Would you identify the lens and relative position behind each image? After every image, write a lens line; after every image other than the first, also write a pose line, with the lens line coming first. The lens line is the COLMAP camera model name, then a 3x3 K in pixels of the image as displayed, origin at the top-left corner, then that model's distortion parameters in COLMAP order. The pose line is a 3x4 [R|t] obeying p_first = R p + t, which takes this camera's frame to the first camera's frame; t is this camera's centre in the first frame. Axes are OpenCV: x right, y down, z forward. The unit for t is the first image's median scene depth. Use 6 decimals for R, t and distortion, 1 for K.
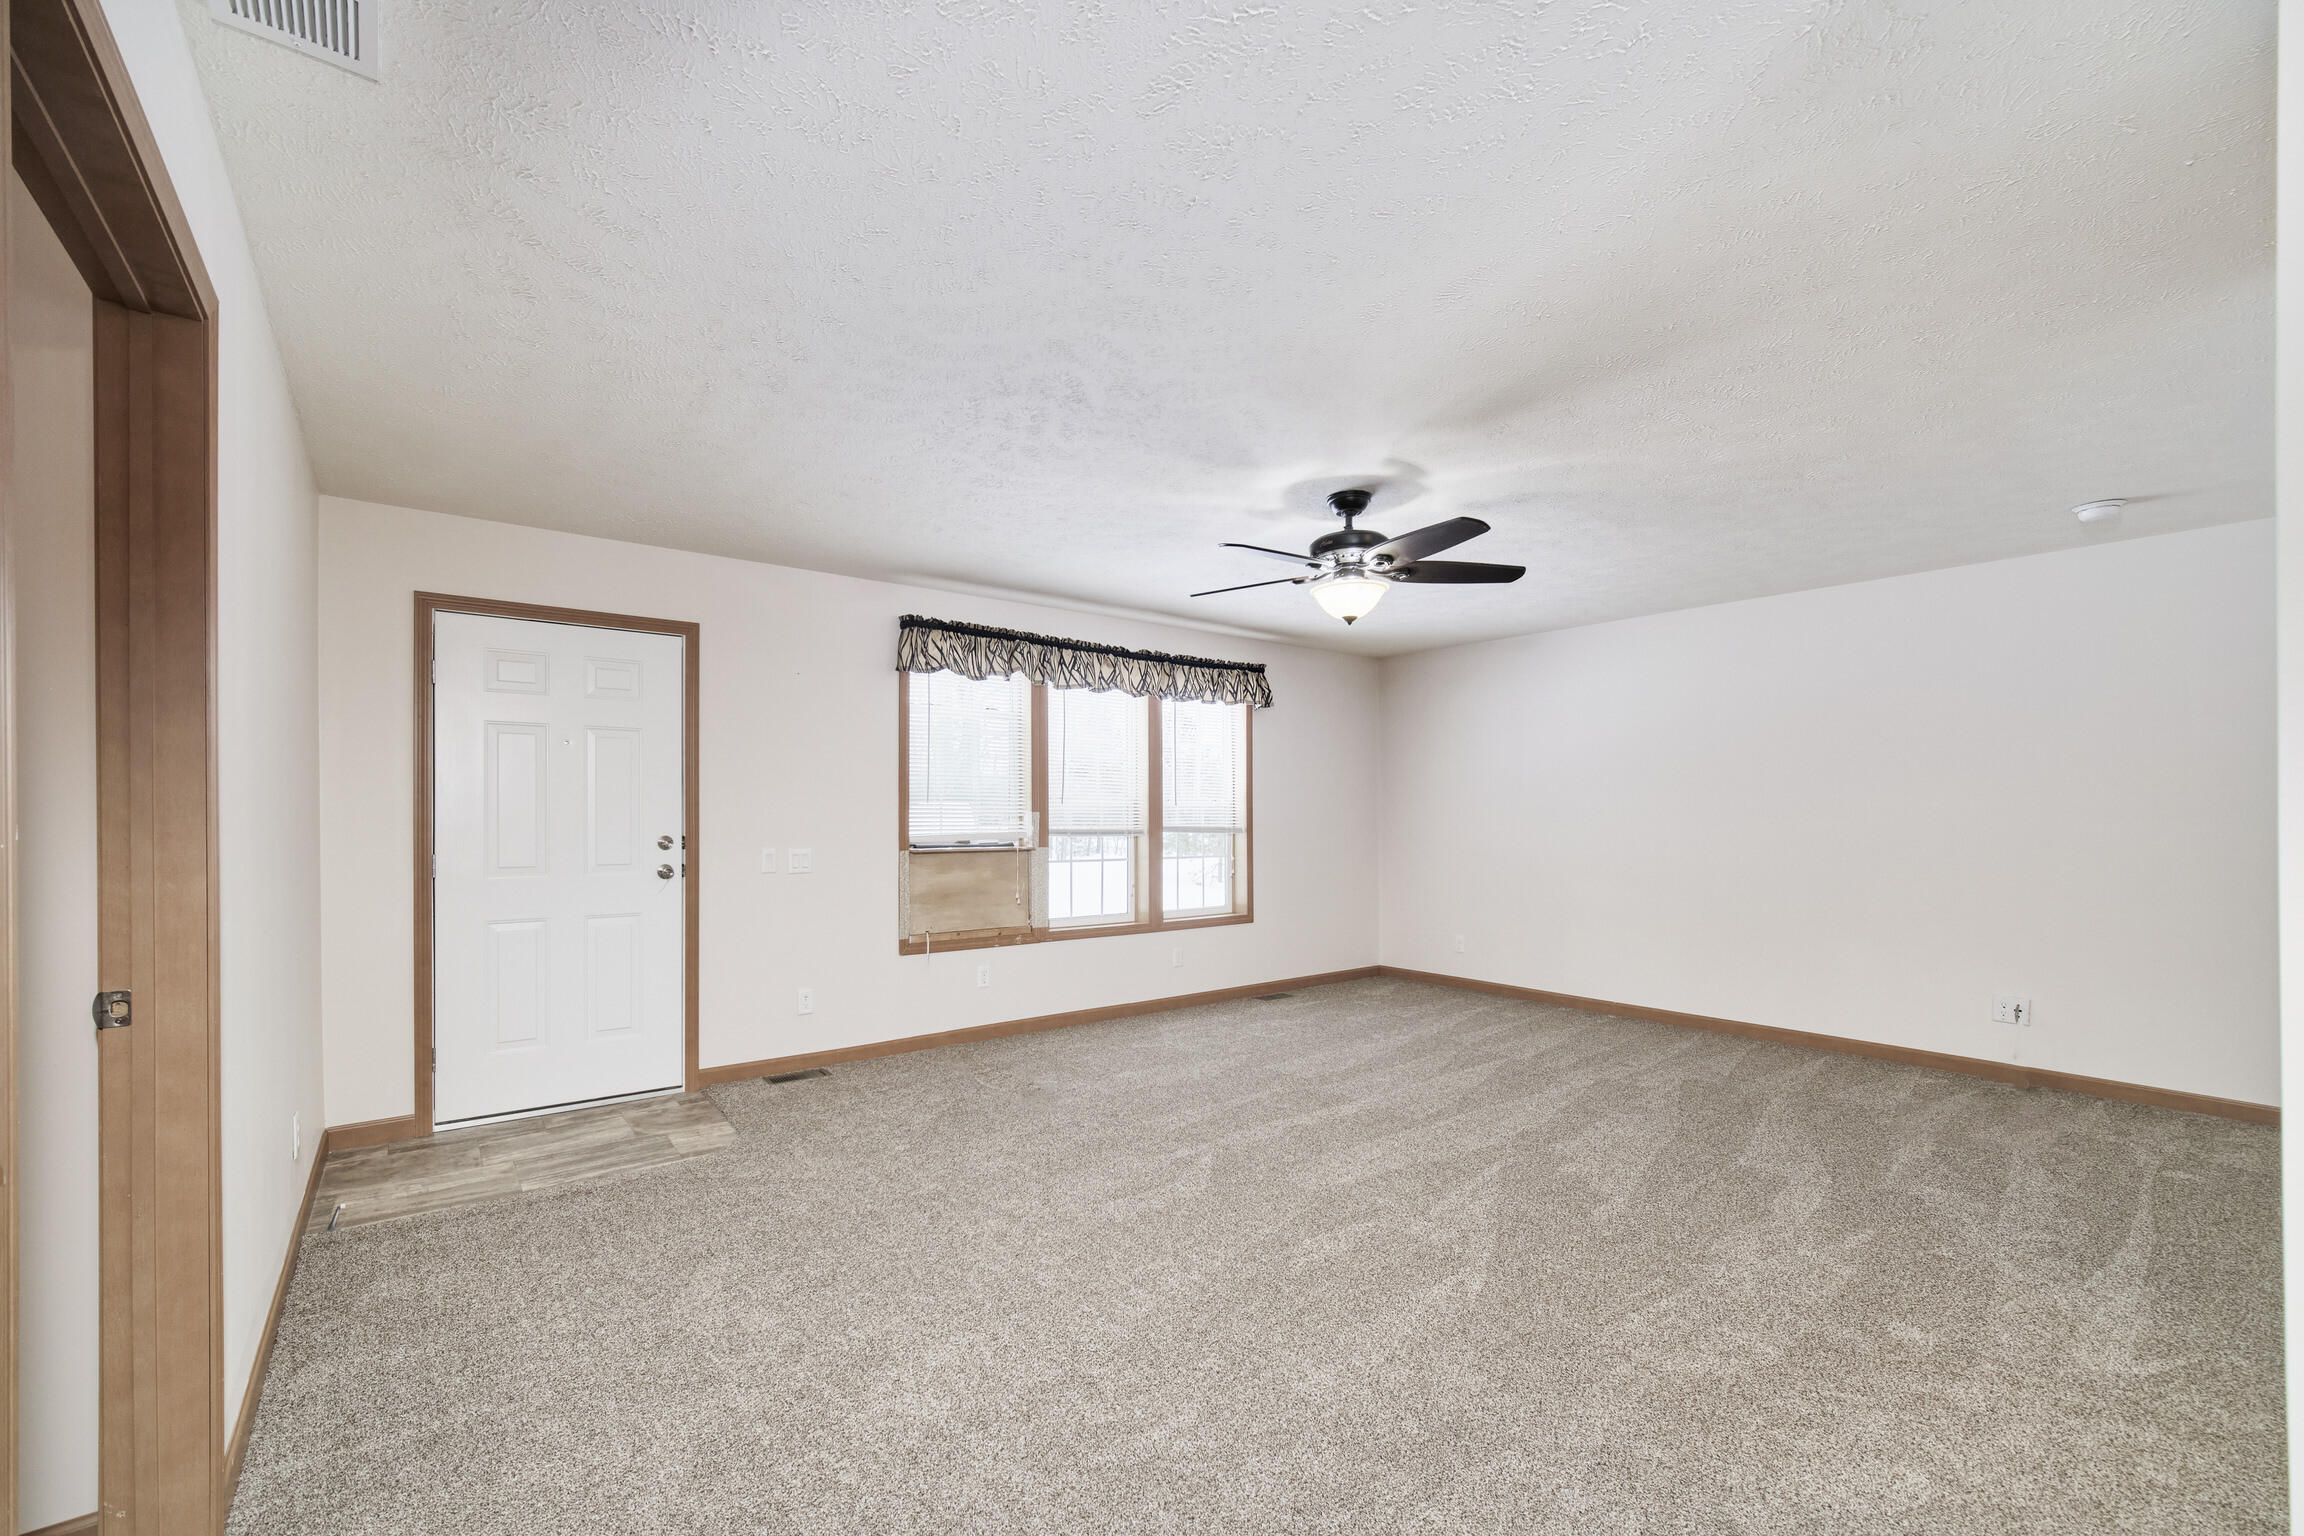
lens RADIAL K [[941.5, 0, 1135.7], [0, 941.5, 810.3], [0, 0, 1]] dist [-0.001130, 0.000054]
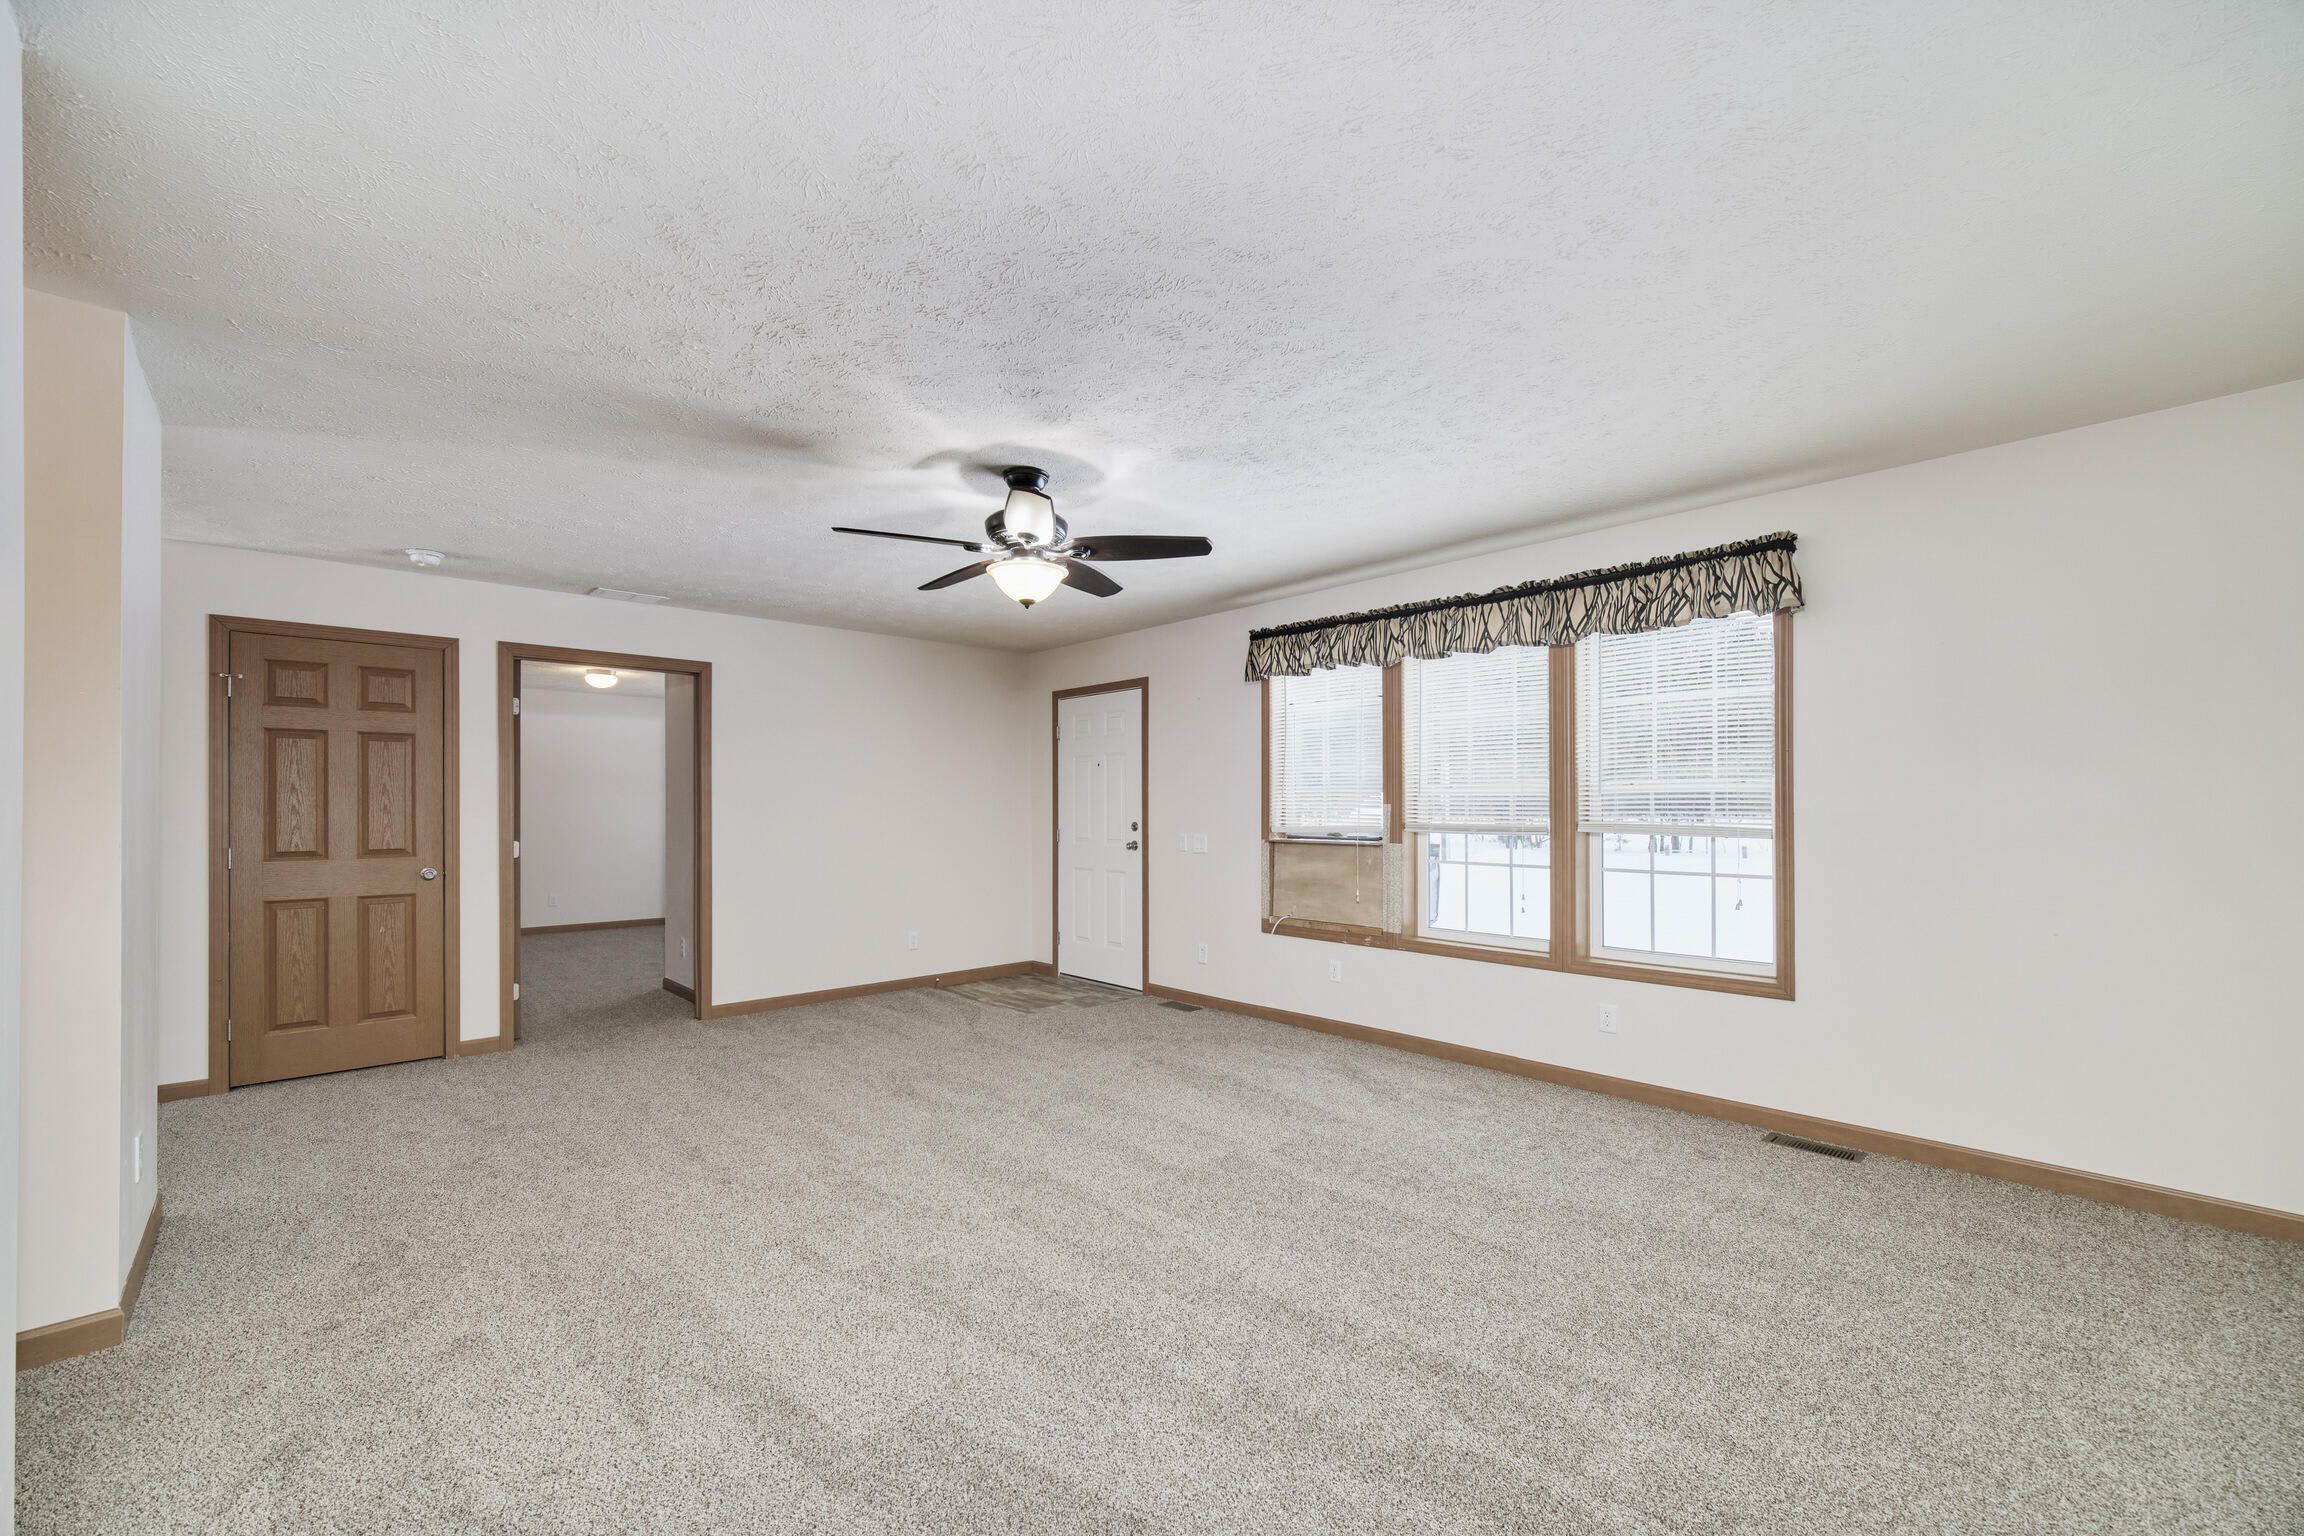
lens RADIAL K [[941.5, 0, 1135.7], [0, 941.5, 810.3], [0, 0, 1]] dist [-0.001130, 0.000054]
pose [[0.072796, -0.001672, -0.997345, 0.791532], [0.003873, 0.999992, -0.001394, 0.008330], [0.997339, -0.003762, 0.072802, 0.701110]]
